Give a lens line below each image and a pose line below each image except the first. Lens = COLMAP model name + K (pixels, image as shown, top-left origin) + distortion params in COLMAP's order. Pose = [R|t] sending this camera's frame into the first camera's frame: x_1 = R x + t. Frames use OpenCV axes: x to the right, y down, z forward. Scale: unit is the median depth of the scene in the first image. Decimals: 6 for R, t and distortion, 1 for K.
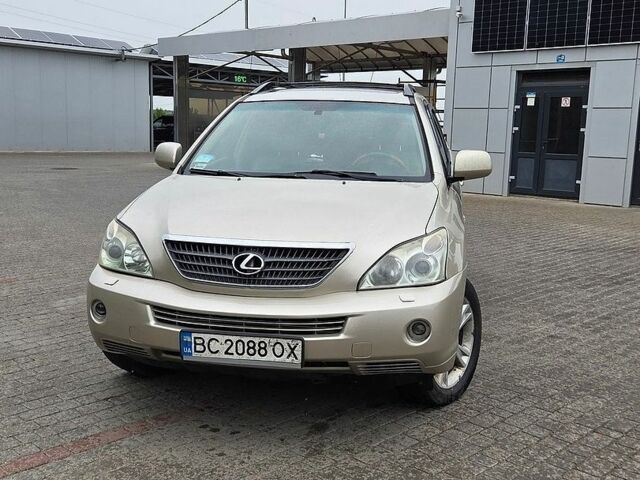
lens RADIAL K [[676.6, 0, 320.0], [0, 676.6, 240.0], [0, 0, 1]] dist [-0.013277, -0.003992]
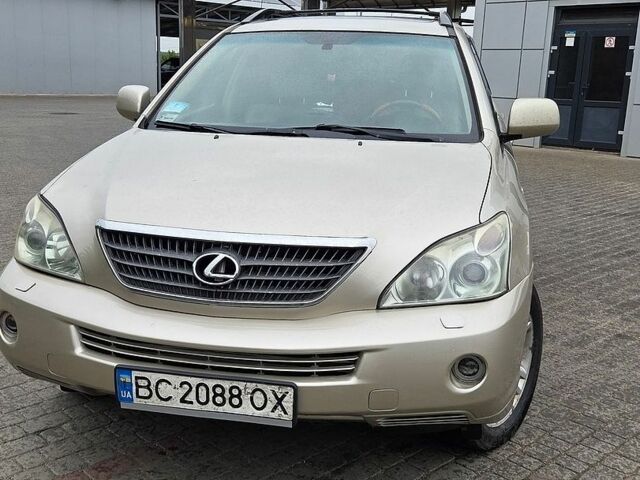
lens RADIAL K [[701.0, 0, 310.3], [0, 701.0, 238.8], [0, 0, 1]] dist [0.013423, -0.007503]
pose [[0.999409, 0.012178, -0.032134, 0.008558], [-0.009911, 0.997512, 0.069802, -0.039525], [0.032904, -0.069442, 0.997043, 0.278015]]
